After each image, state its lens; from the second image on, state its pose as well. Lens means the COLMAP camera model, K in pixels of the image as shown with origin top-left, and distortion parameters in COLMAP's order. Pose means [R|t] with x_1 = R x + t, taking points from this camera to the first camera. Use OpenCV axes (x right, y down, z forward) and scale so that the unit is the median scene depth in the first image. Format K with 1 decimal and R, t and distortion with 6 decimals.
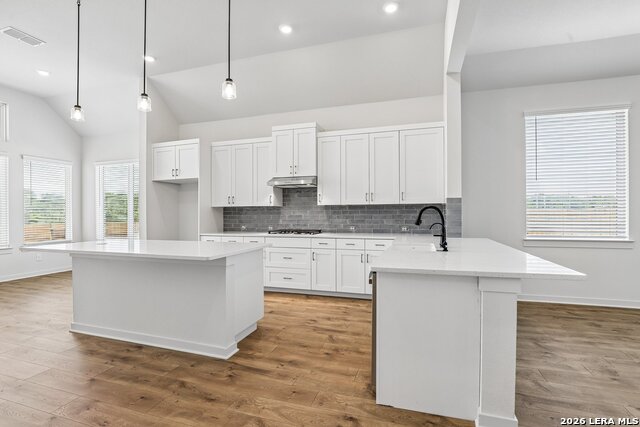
lens RADIAL K [[309.4, 0, 319.6], [0, 309.4, 213.8], [0, 0, 1]] dist [-0.016790, 0.001008]
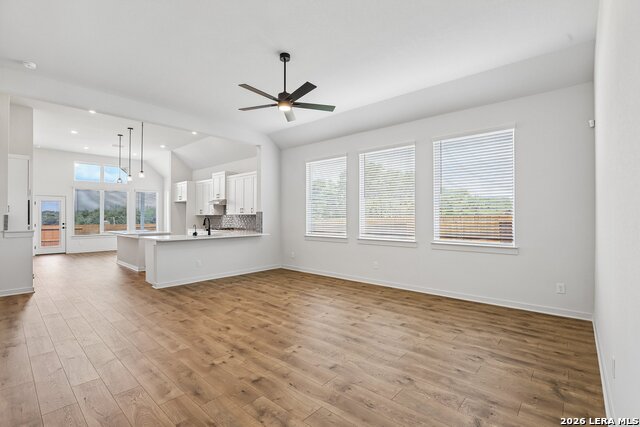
lens RADIAL K [[296.4, 0, 317.3], [0, 296.4, 214.5], [0, 0, 1]] dist [-0.027624, 0.000940]
pose [[0.913269, 0.004123, -0.407337, 1.468262], [-0.012349, 0.999769, -0.017568, -0.006232], [0.407170, 0.021074, 0.913109, -0.485074]]
